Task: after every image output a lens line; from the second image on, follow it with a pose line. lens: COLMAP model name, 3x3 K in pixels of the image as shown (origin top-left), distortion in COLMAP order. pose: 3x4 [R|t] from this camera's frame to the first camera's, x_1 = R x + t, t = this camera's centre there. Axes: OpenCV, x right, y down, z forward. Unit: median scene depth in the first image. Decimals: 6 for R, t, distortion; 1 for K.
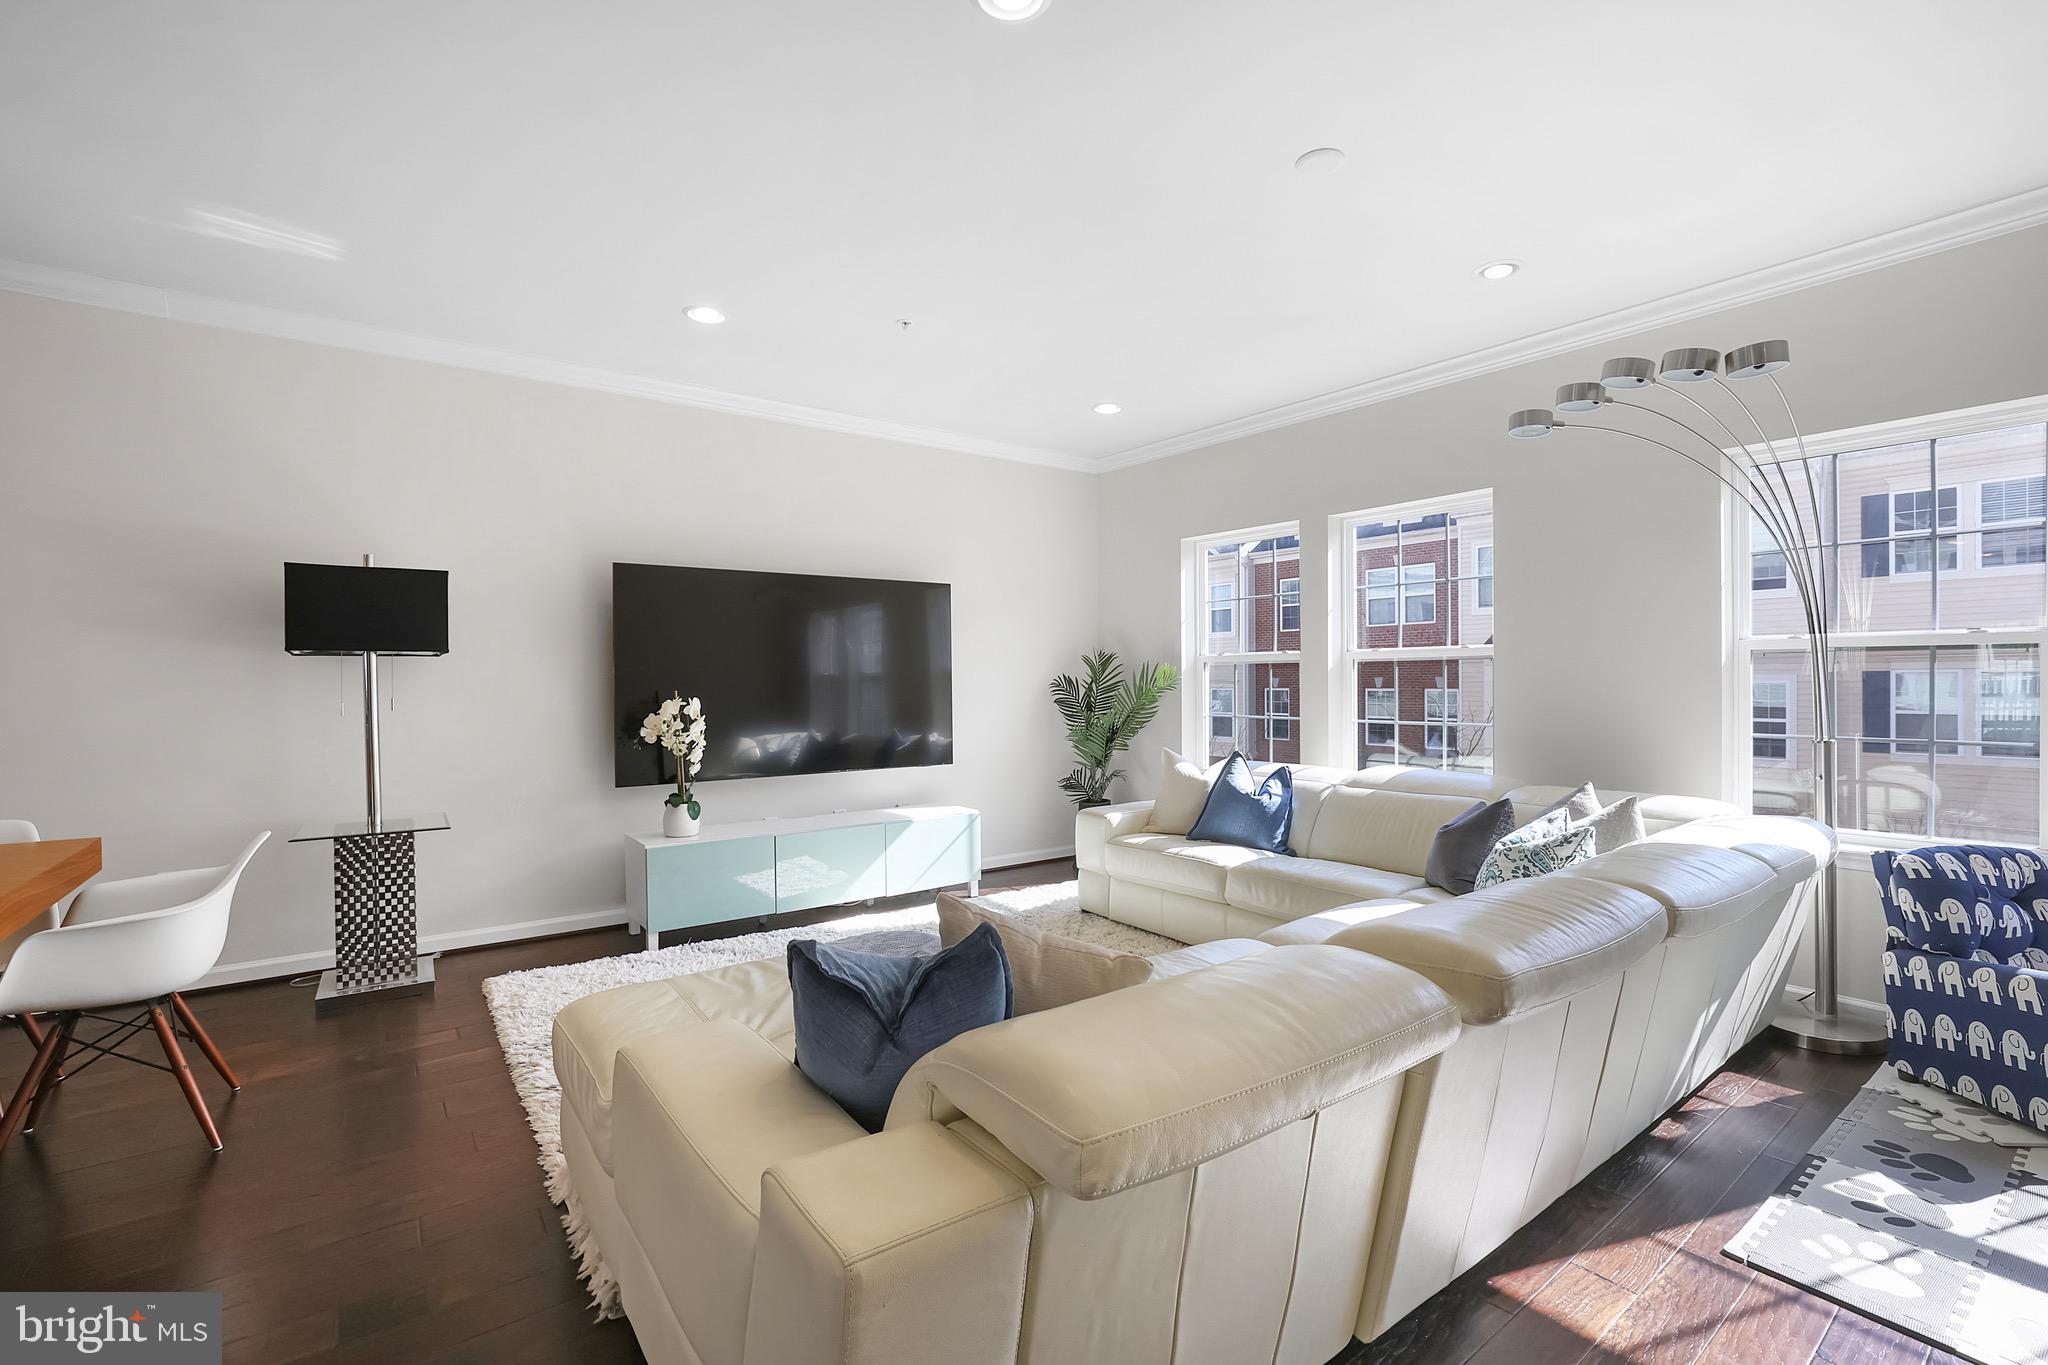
lens RADIAL K [[891.2, 0, 1024.0], [0, 891.2, 682.5], [0, 0, 1]] dist [-0.035125, 0.001139]
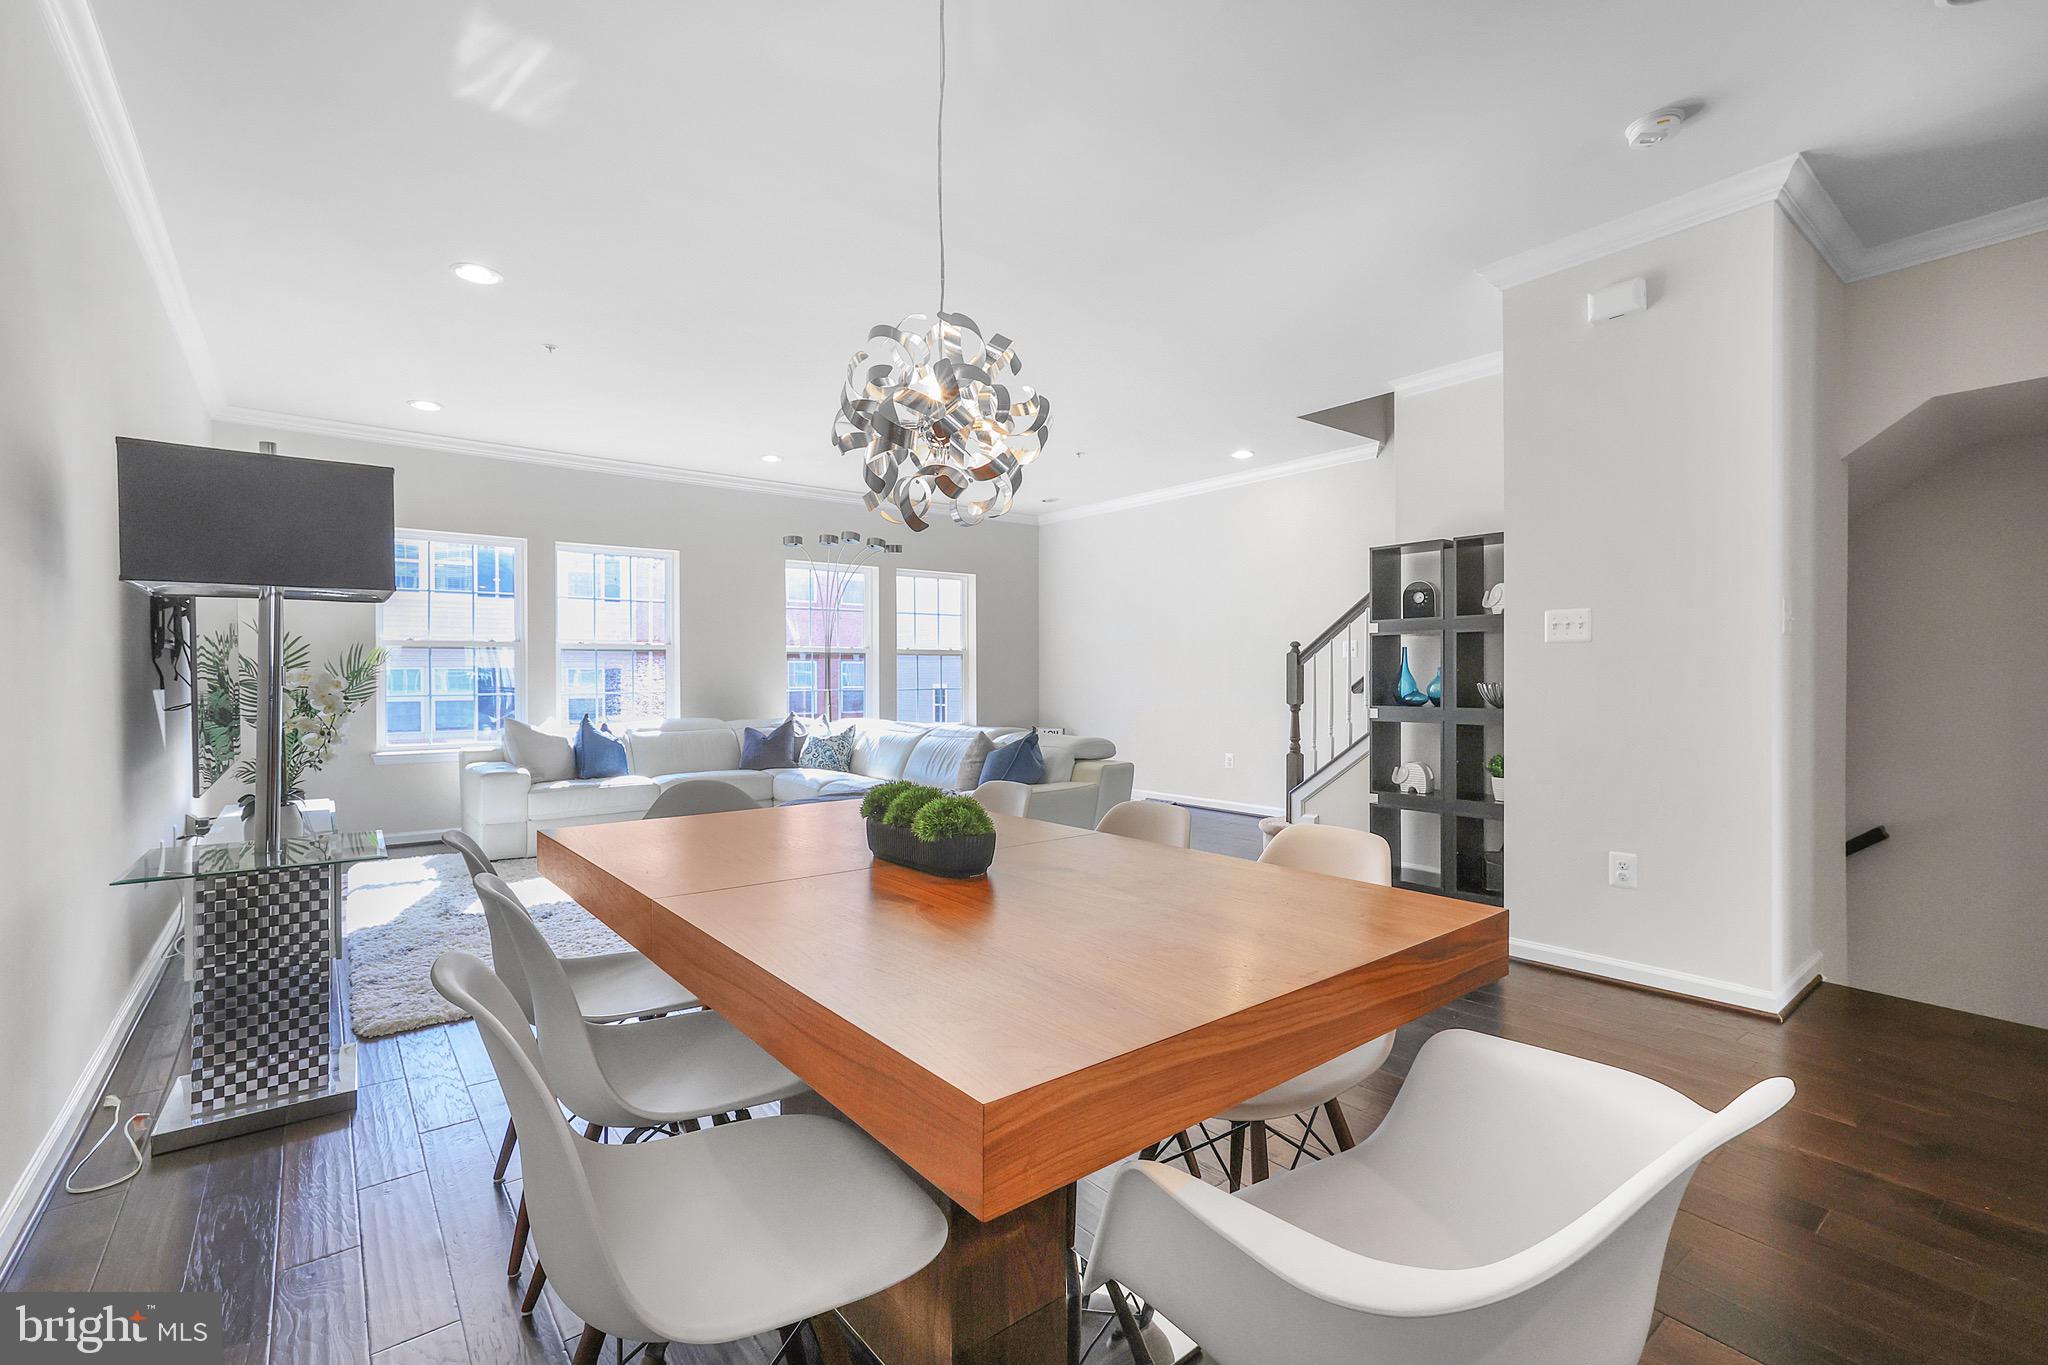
lens RADIAL K [[891.2, 0, 1024.0], [0, 891.2, 682.5], [0, 0, 1]] dist [-0.035125, 0.001139]
pose [[-0.037372, -0.005653, 0.999285, -1.091983], [0.006107, 0.999964, 0.005885, 0.025359], [-0.999283, 0.006323, -0.037336, 0.363034]]
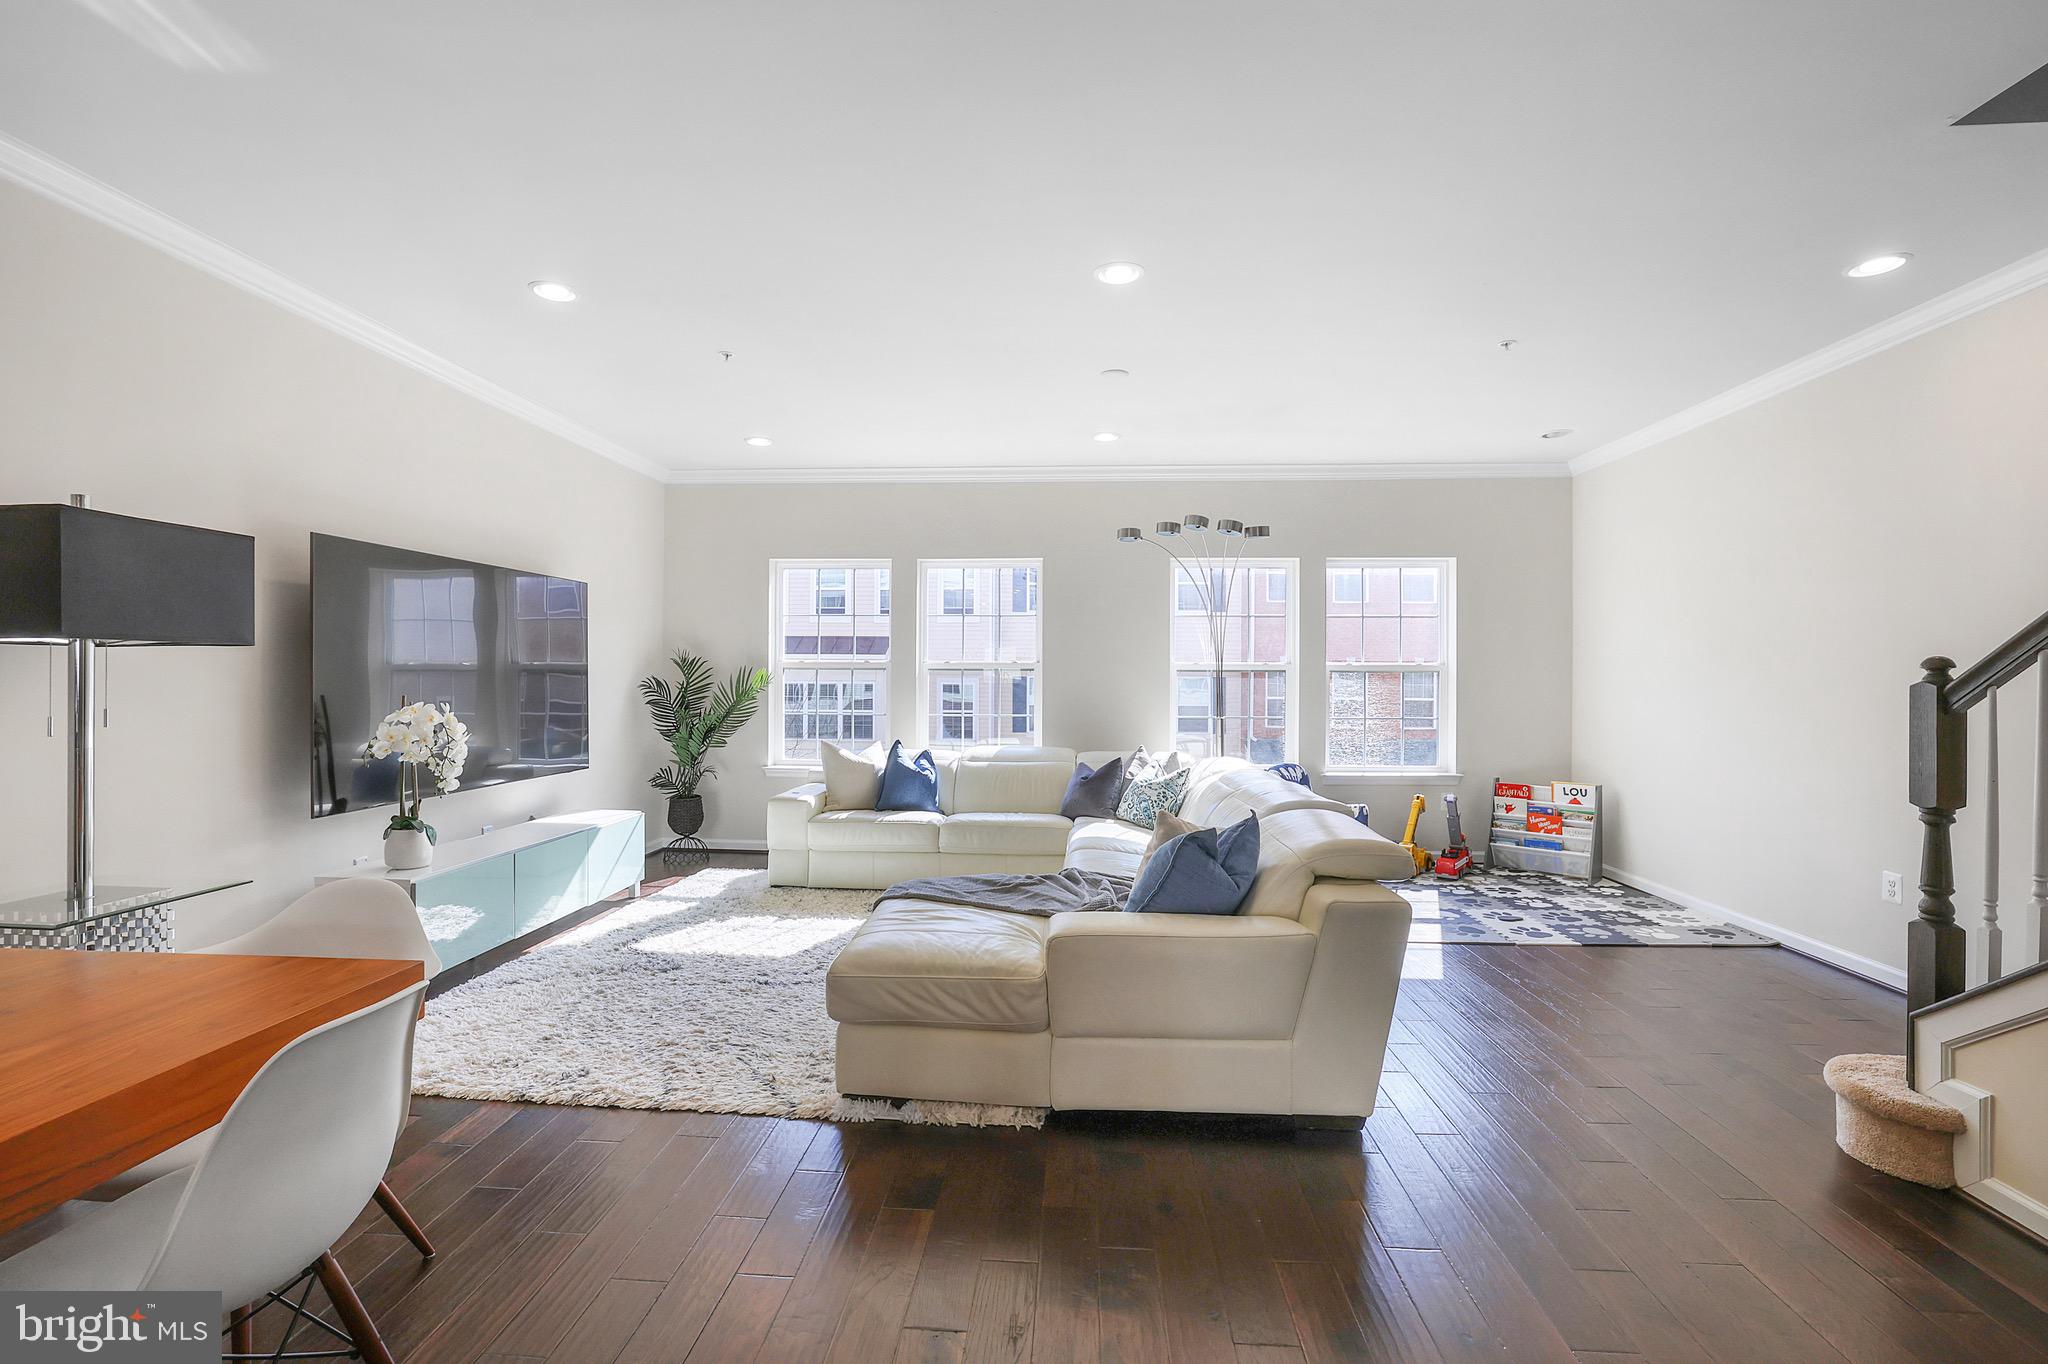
lens RADIAL K [[891.2, 0, 1024.0], [0, 891.2, 682.0], [0, 0, 1]] dist [-0.035125, 0.001139]
pose [[0.647685, 0.004606, 0.761894, -0.599395], [-0.005094, 0.999986, -0.001715, -0.003700], [-0.761891, -0.002770, 0.647699, 0.024888]]
